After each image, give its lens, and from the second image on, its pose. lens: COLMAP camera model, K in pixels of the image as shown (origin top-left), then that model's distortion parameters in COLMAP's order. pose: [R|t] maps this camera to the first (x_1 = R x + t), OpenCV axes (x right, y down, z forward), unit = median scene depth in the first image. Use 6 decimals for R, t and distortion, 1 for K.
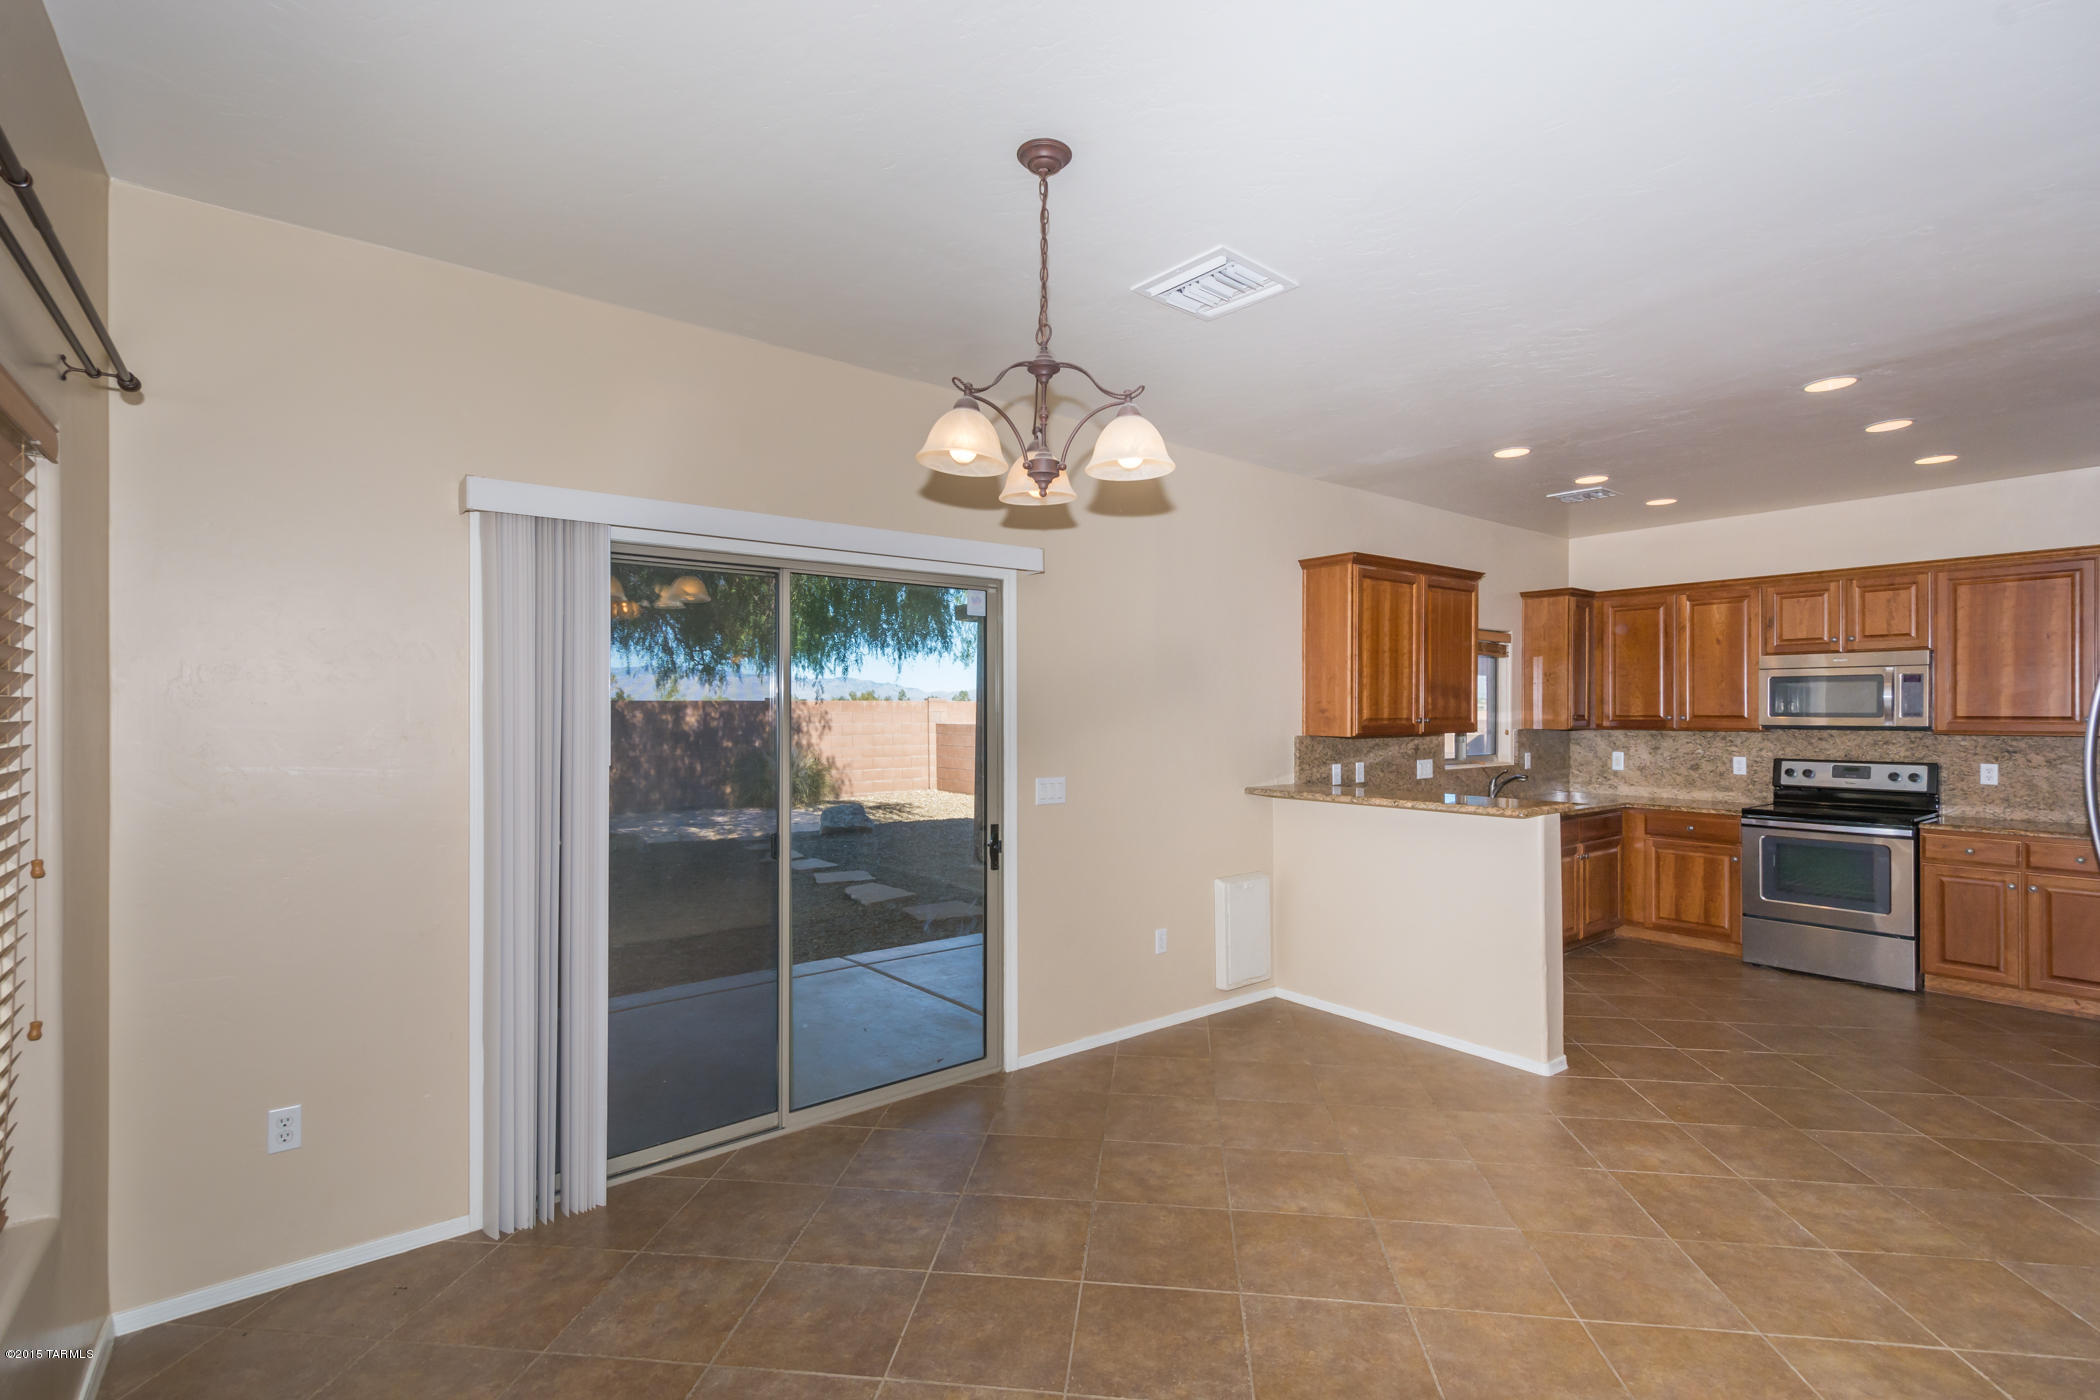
lens RADIAL K [[952.9, 0, 1049.6], [0, 952.9, 714.2], [0, 0, 1]] dist [0.021726, -0.008370]
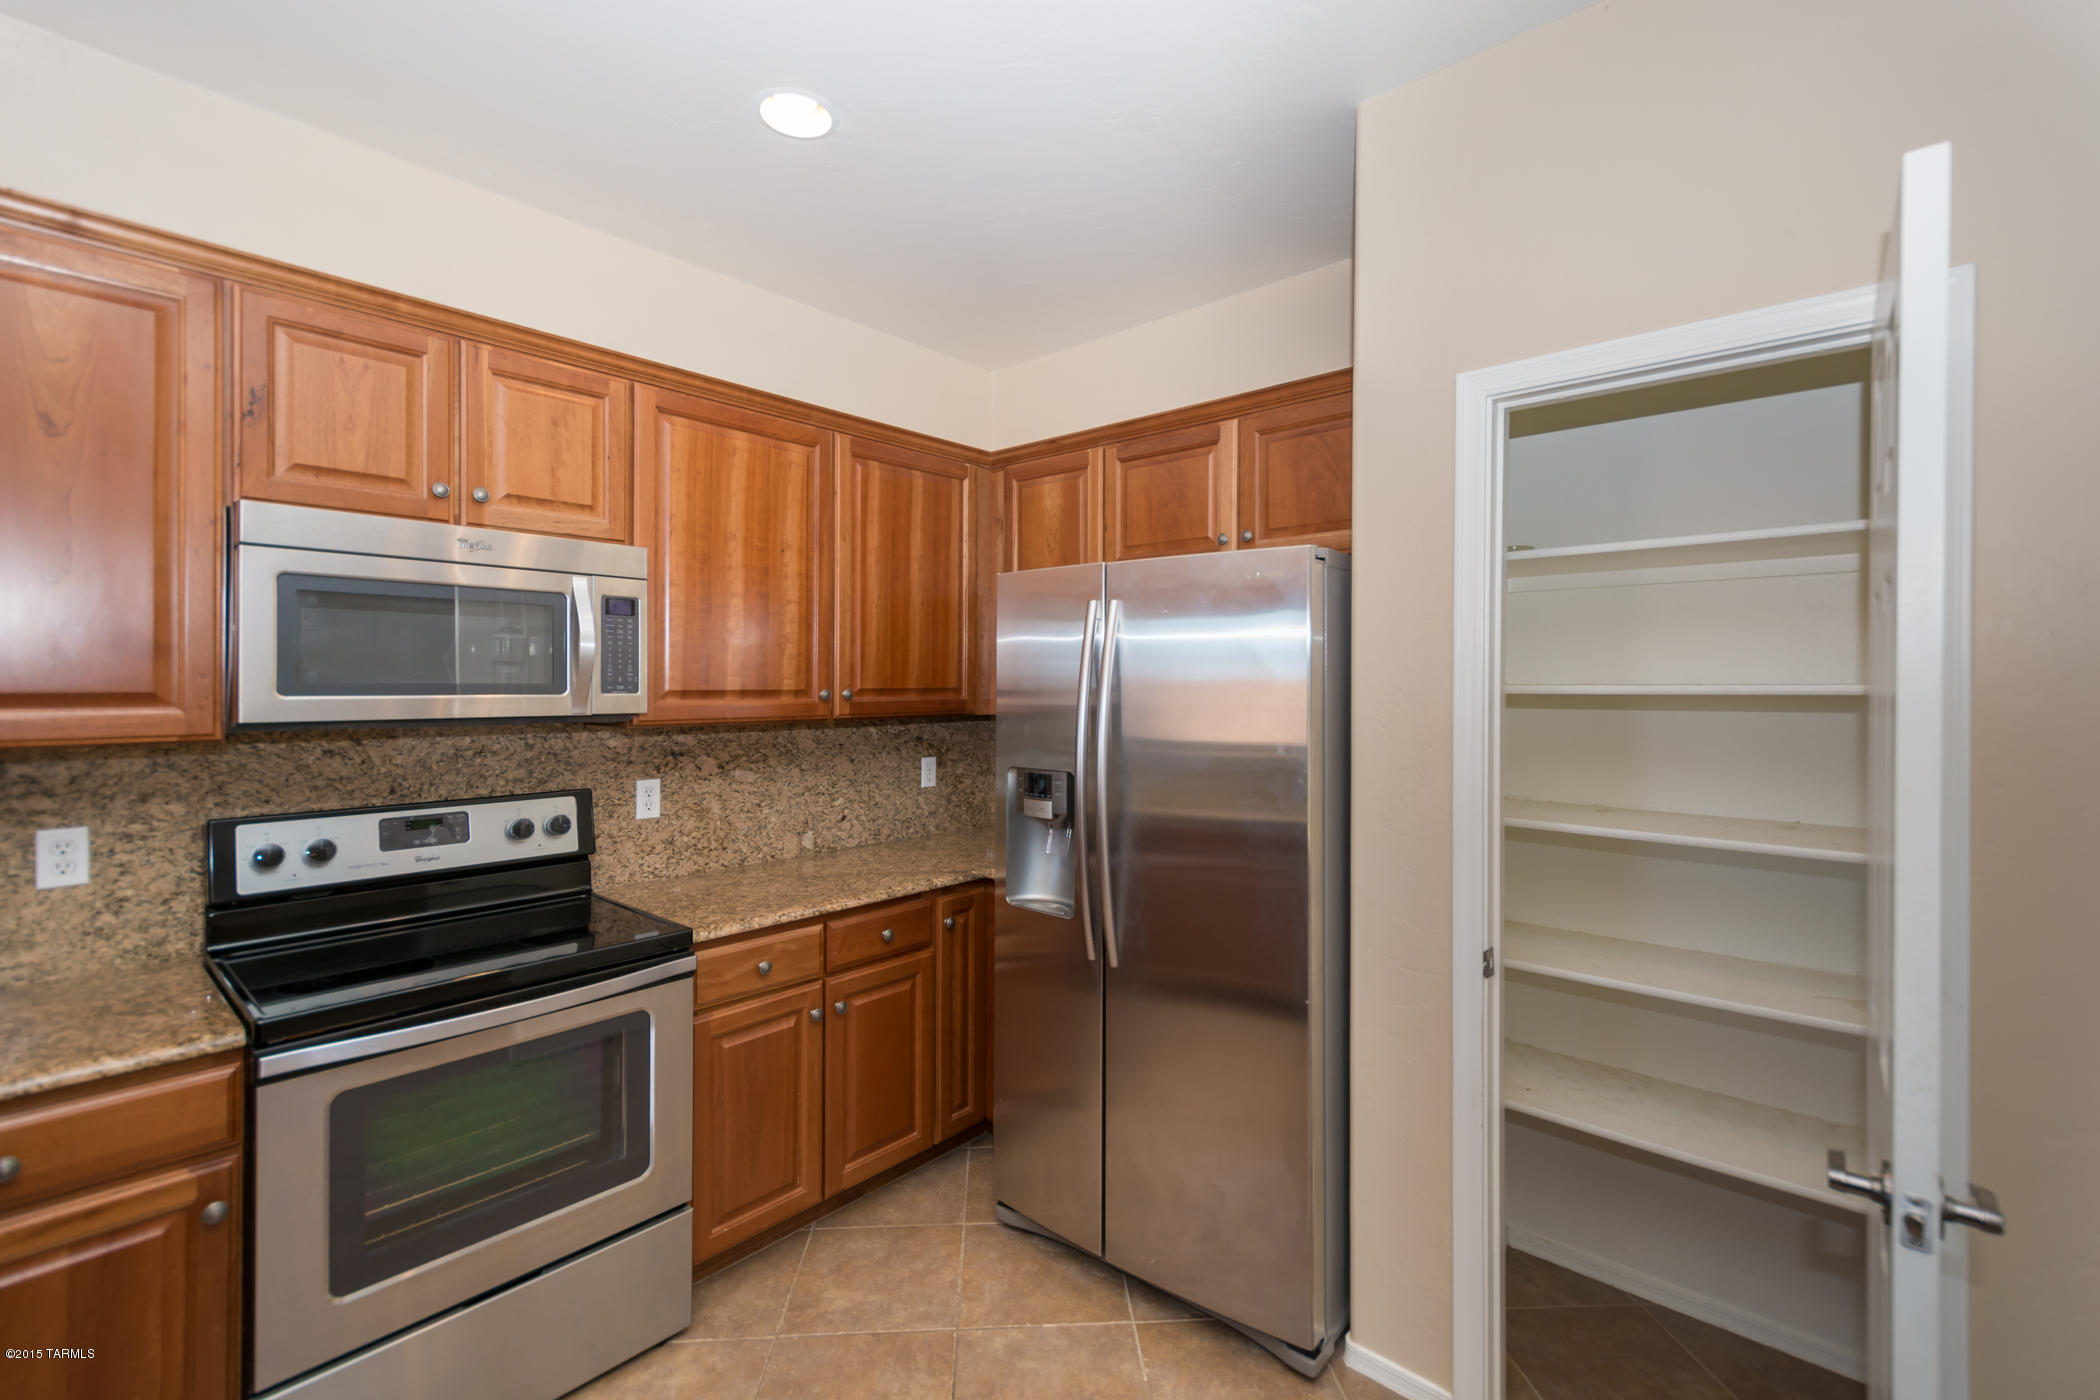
lens RADIAL K [[912.2, 0, 1057.8], [0, 912.2, 678.2], [0, 0, 1]] dist [0.021352, -0.009515]
pose [[-0.184292, 0.004038, 0.982863, 0.437050], [-0.000175, 0.999991, -0.004141, -0.002226], [-0.982872, -0.000935, -0.184290, 0.871688]]
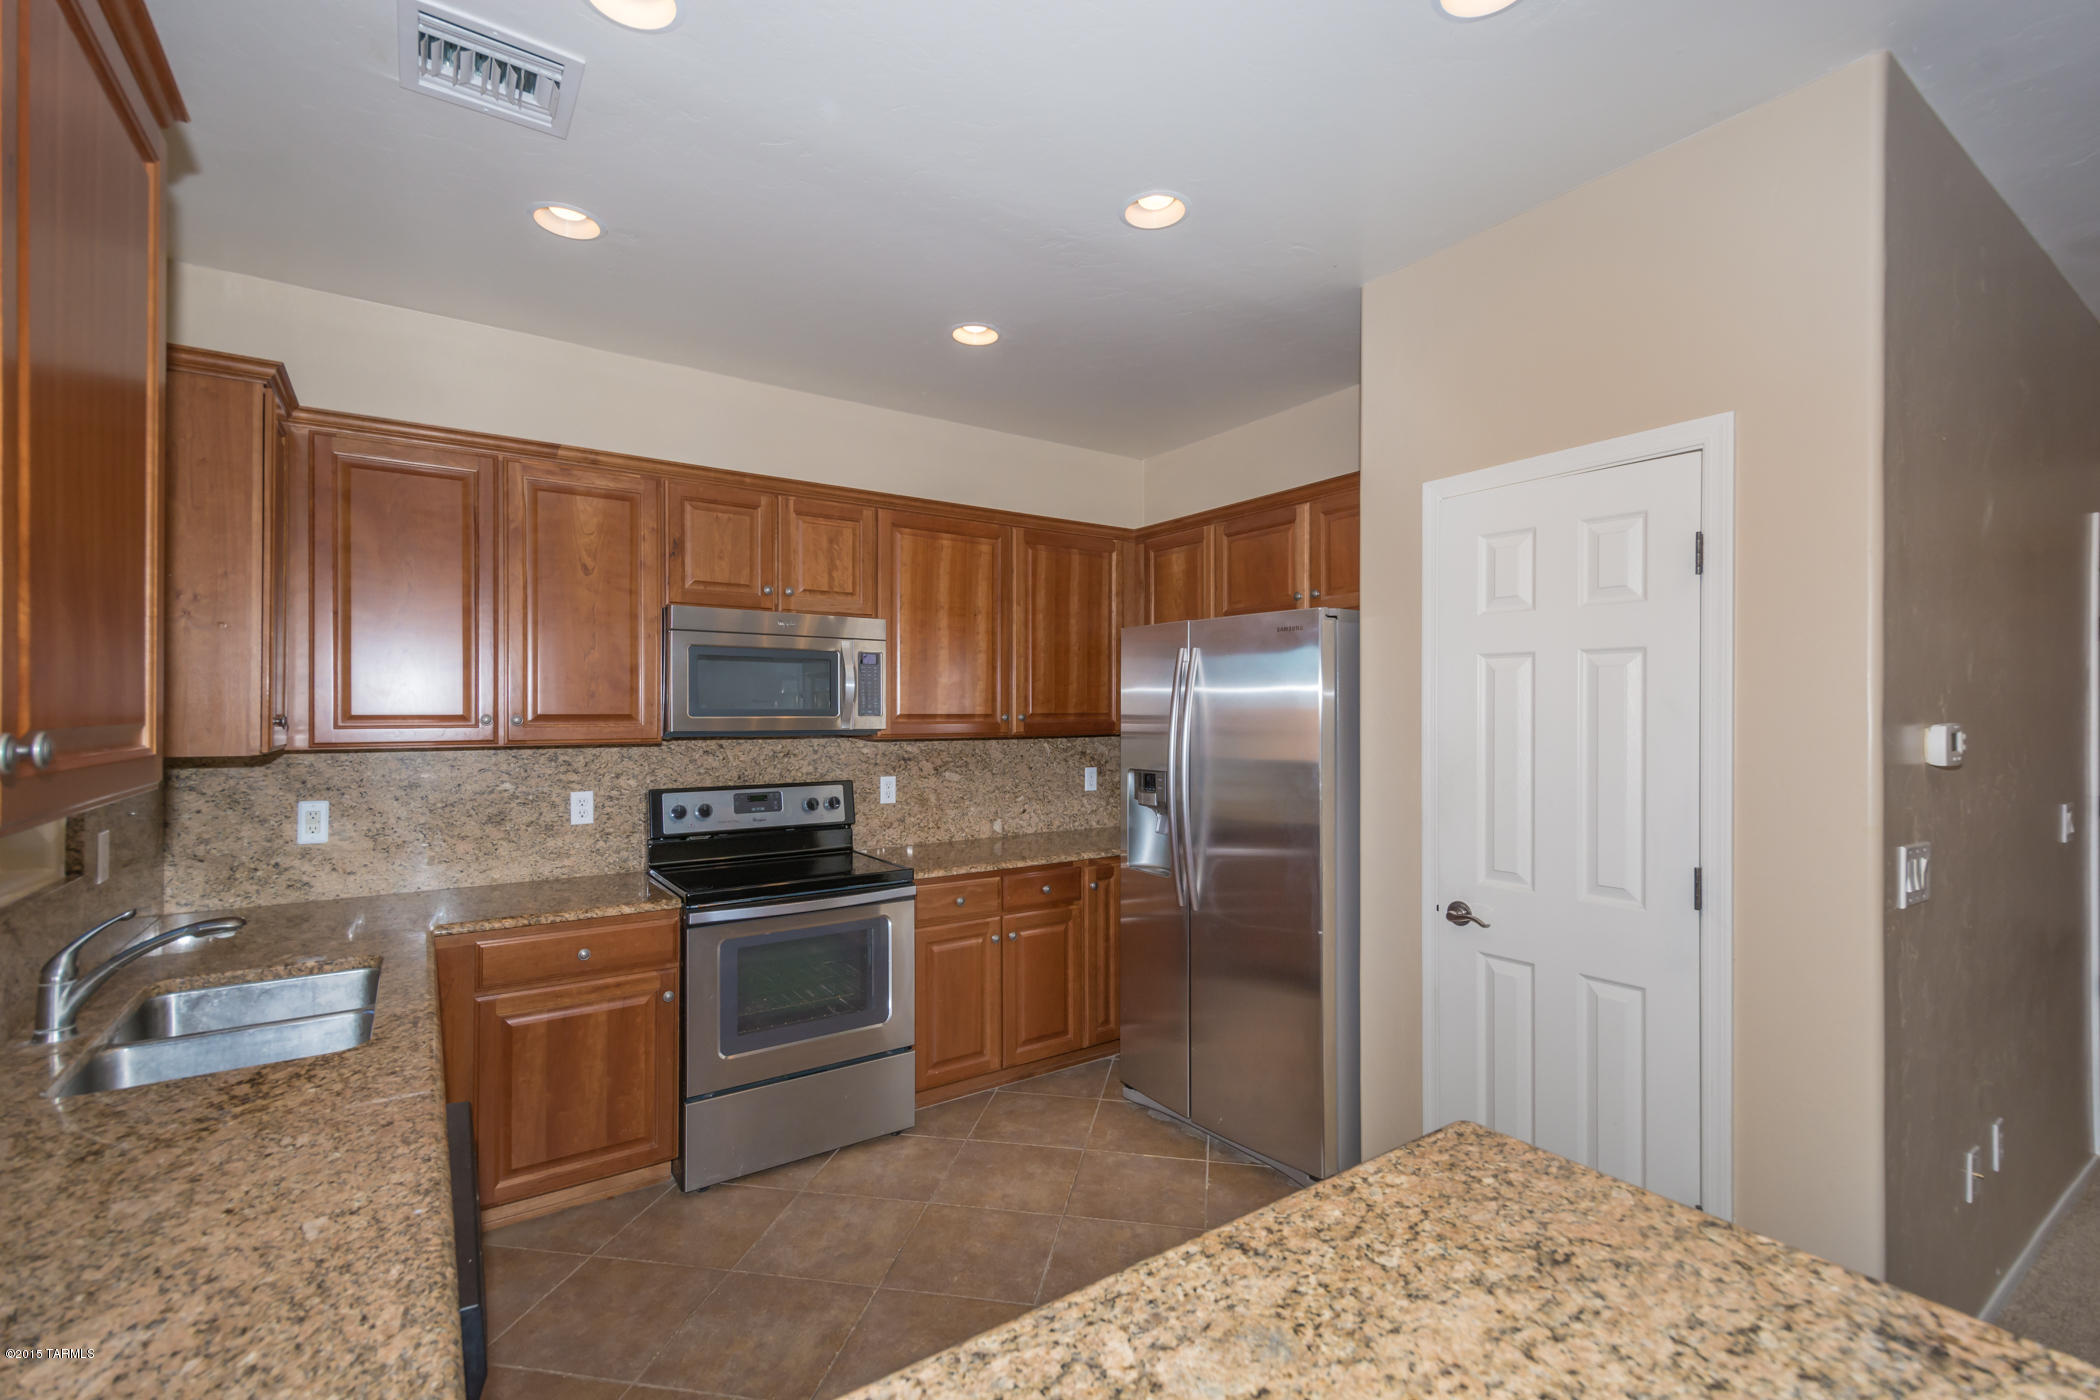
lens RADIAL K [[916.2, 0, 1061.4], [0, 916.2, 705.9], [0, 0, 1]] dist [0.017253, -0.007276]
pose [[0.055674, 0.007477, 0.998421, 0.254133], [0.003563, 0.999964, -0.007687, 0.001485], [-0.998443, 0.003985, 0.055645, 0.821904]]
